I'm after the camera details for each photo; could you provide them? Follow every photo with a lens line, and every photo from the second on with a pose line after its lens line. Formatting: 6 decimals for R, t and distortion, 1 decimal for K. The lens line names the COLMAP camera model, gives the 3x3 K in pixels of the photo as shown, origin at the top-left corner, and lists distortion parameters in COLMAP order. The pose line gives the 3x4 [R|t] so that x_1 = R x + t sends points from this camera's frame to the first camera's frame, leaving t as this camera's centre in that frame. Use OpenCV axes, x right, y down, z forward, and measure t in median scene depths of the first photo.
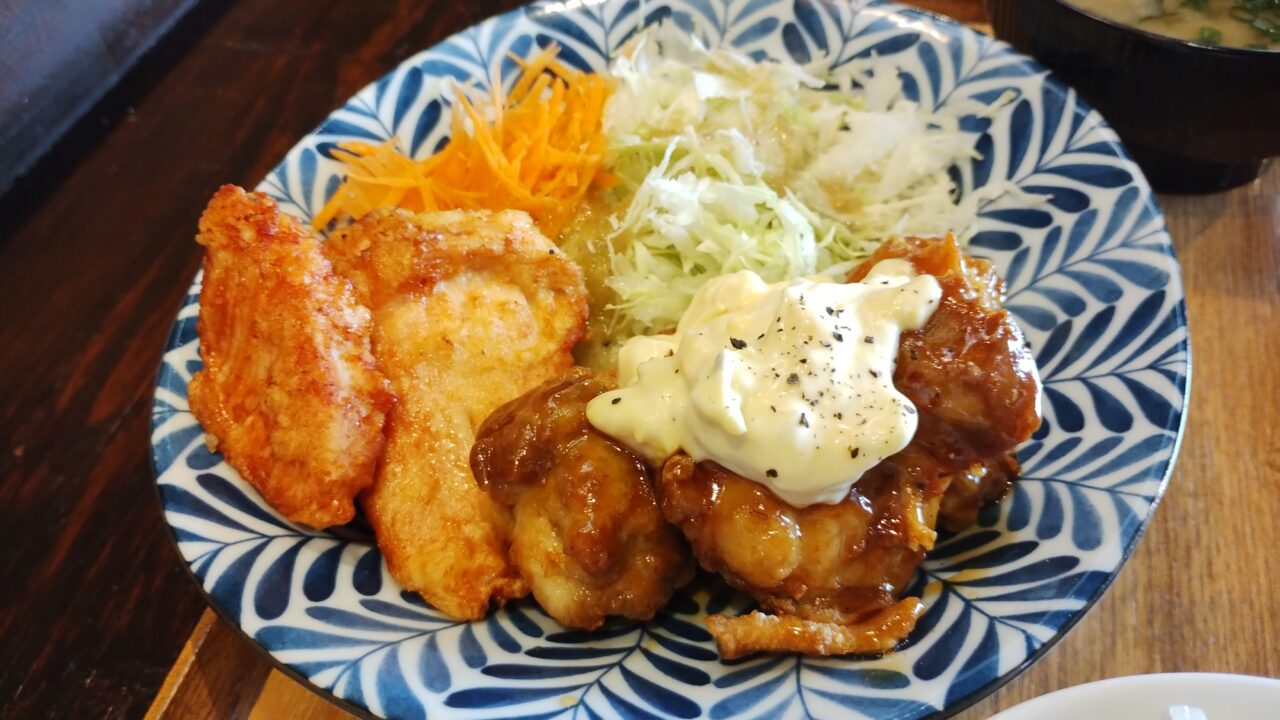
lens RADIAL K [[1120.7, 0, 640.6], [0, 1120.7, 361.0], [0, 0, 1]] dist [-0.000962, -0.001906]
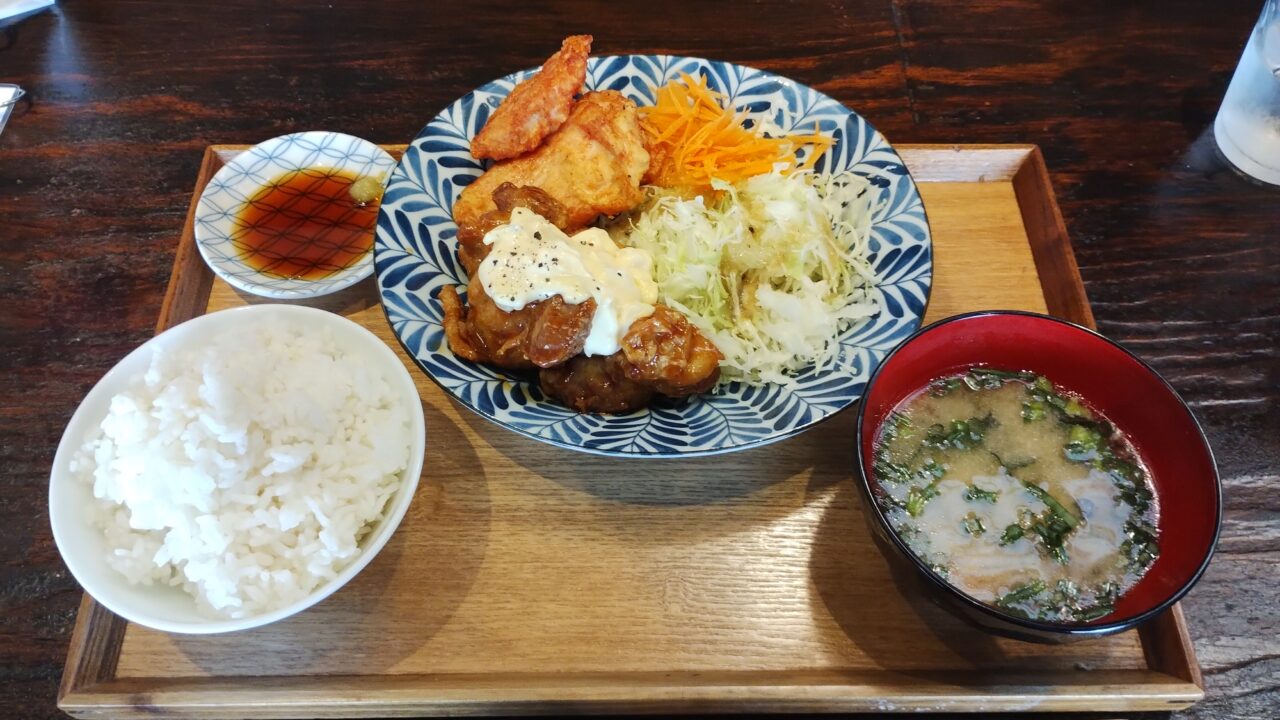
lens RADIAL K [[1120.7, 0, 640.5], [0, 1120.7, 359.5], [0, 0, 1]] dist [-0.000962, -0.001906]
pose [[0.267685, 0.846162, -0.460819, 0.958961], [-0.733156, 0.489204, 0.472400, -0.765671], [0.625161, 0.211398, 0.751321, -0.354166]]
